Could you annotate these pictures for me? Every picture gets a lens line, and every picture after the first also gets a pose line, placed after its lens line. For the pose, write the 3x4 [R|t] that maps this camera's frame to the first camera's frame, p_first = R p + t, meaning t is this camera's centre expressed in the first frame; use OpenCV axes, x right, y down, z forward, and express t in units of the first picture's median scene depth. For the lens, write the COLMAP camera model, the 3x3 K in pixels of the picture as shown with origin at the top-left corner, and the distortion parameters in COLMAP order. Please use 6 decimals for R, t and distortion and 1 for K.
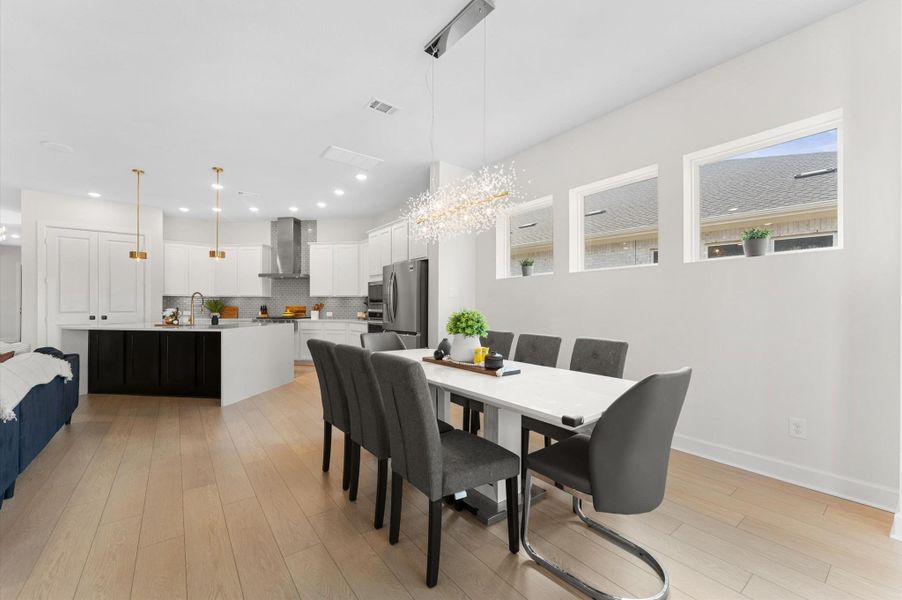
lens RADIAL K [[367.1, 0, 448.2], [0, 367.1, 300.9], [0, 0, 1]] dist [-0.000598, 0.000514]
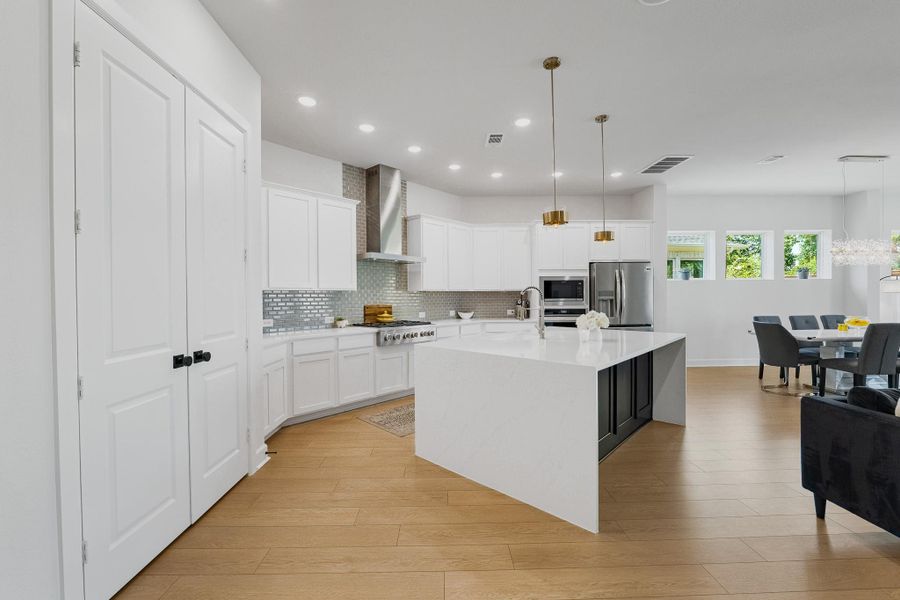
lens RADIAL K [[366.2, 0, 447.2], [0, 366.2, 300.9], [0, 0, 1]] dist [-0.000598, 0.000514]
pose [[0.578749, -0.019988, 0.815261, -1.120929], [0.002492, 0.999738, 0.022742, -0.011315], [-0.815502, -0.011130, 0.578647, 0.657480]]
